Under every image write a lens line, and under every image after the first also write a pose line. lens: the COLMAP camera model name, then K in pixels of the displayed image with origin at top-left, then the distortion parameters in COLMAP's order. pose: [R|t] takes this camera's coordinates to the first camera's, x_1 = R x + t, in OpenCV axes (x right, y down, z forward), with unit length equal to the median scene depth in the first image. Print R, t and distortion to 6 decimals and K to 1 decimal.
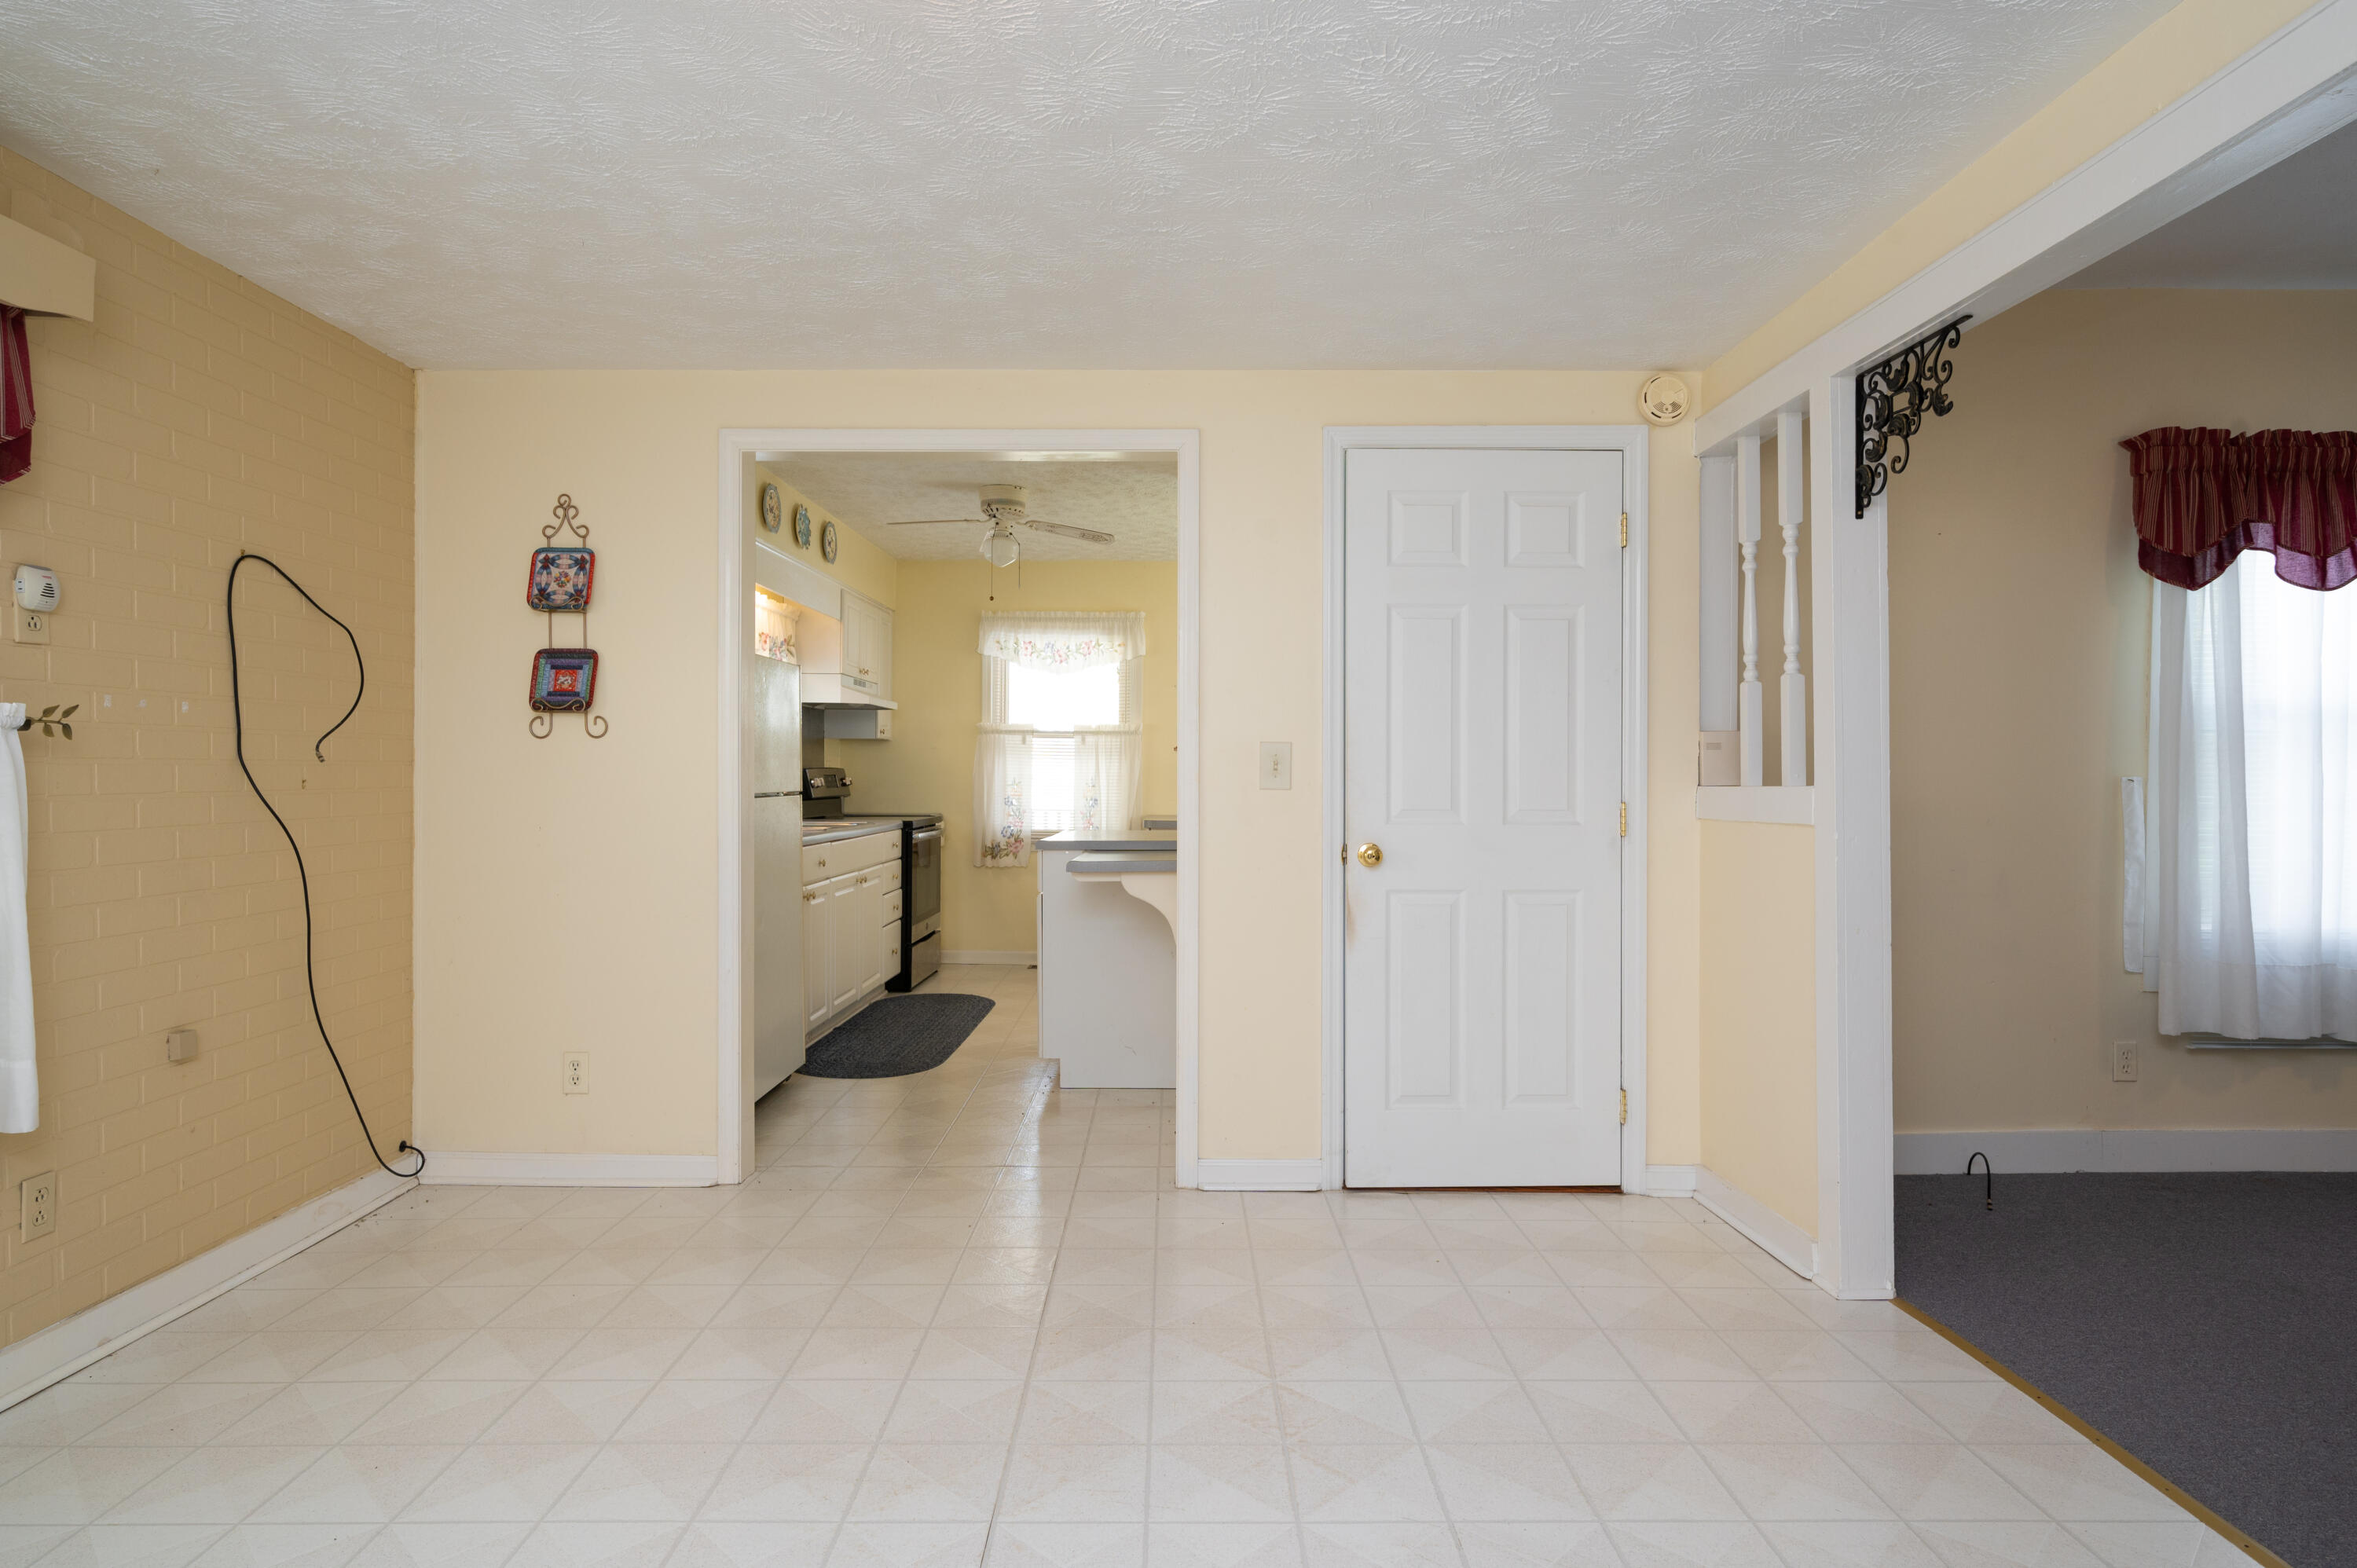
lens RADIAL K [[1273.8, 0, 1178.7], [0, 1273.8, 817.1], [0, 0, 1]] dist [-0.001109, 0.000285]
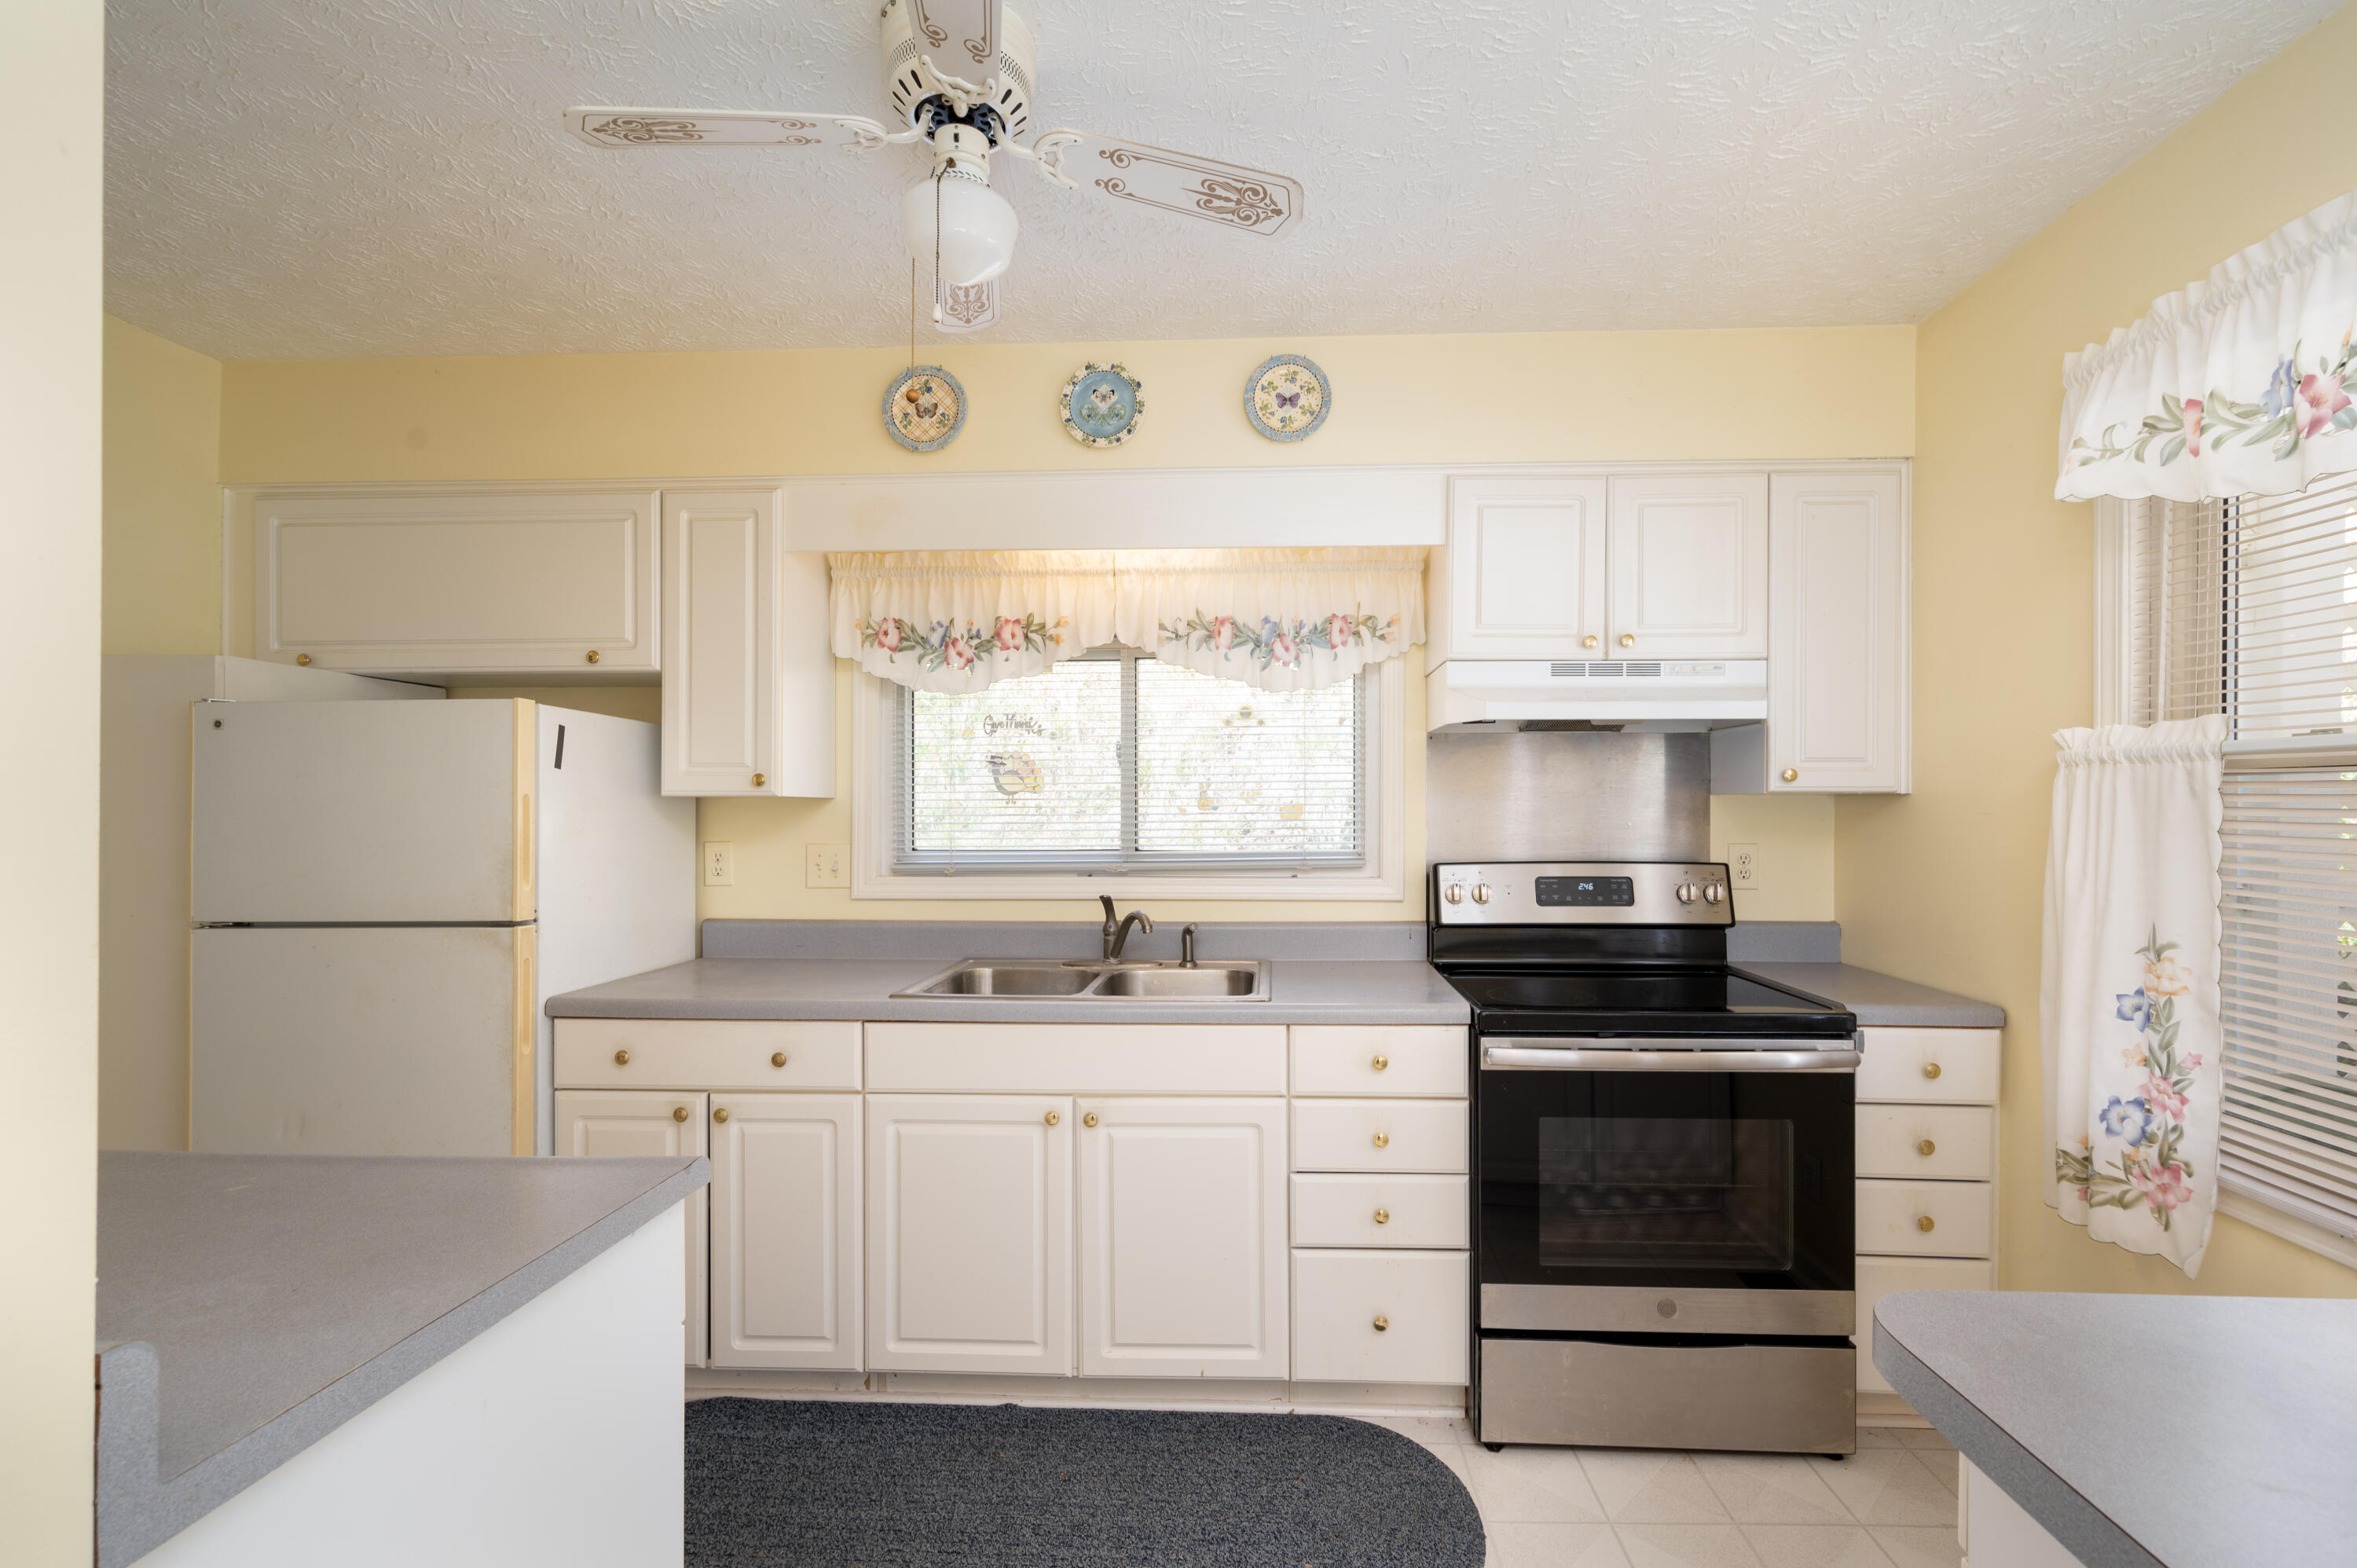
lens RADIAL K [[1009.9, 0, 1224.8], [0, 1009.9, 814.2], [0, 0, 1]] dist [-0.000290, -0.000105]
pose [[-0.023840, -0.003158, -0.999711, 0.092907], [-0.030133, 0.999543, -0.002439, -0.050795], [0.999262, 0.030066, -0.023924, 0.870356]]
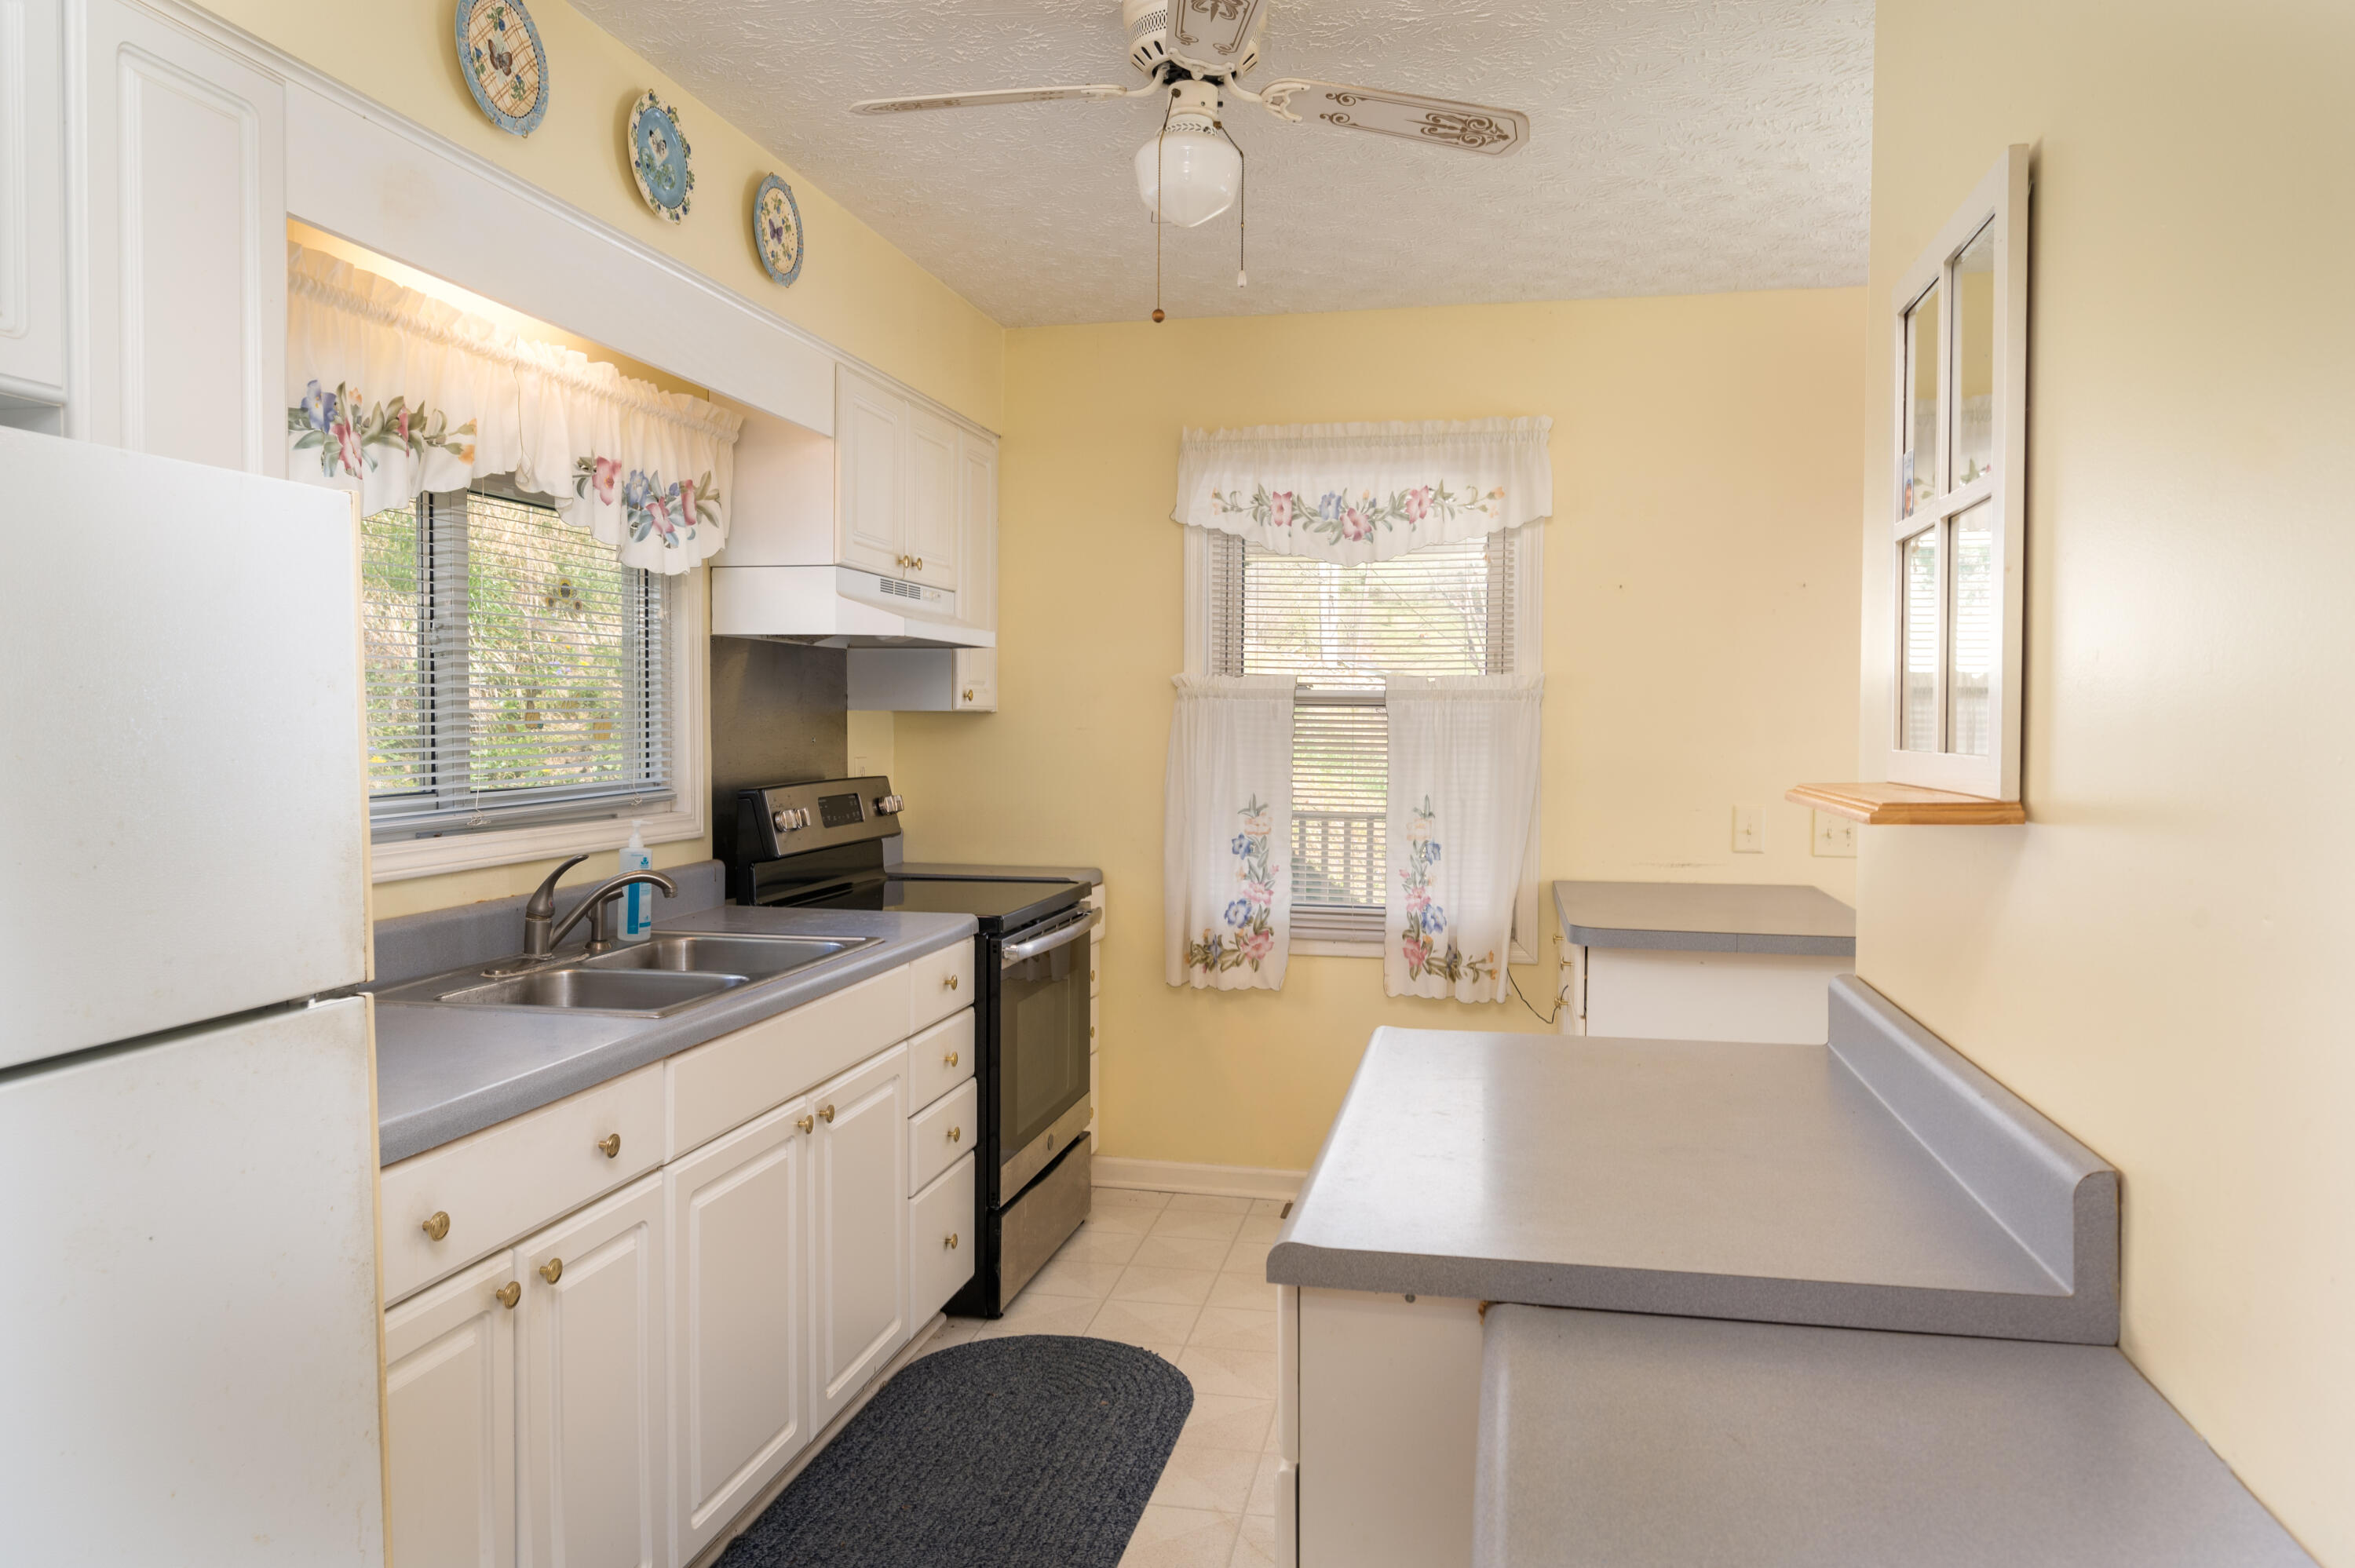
lens RADIAL K [[1582.8, 0, 1177.5], [0, 1582.8, 784.0], [0, 0, 1]] dist [-0.004766, -0.000588]
pose [[0.980448, 0.004938, -0.196718, -0.048159], [-0.002739, 0.999931, 0.011447, -0.043727], [0.196761, -0.010685, 0.980393, 0.475775]]
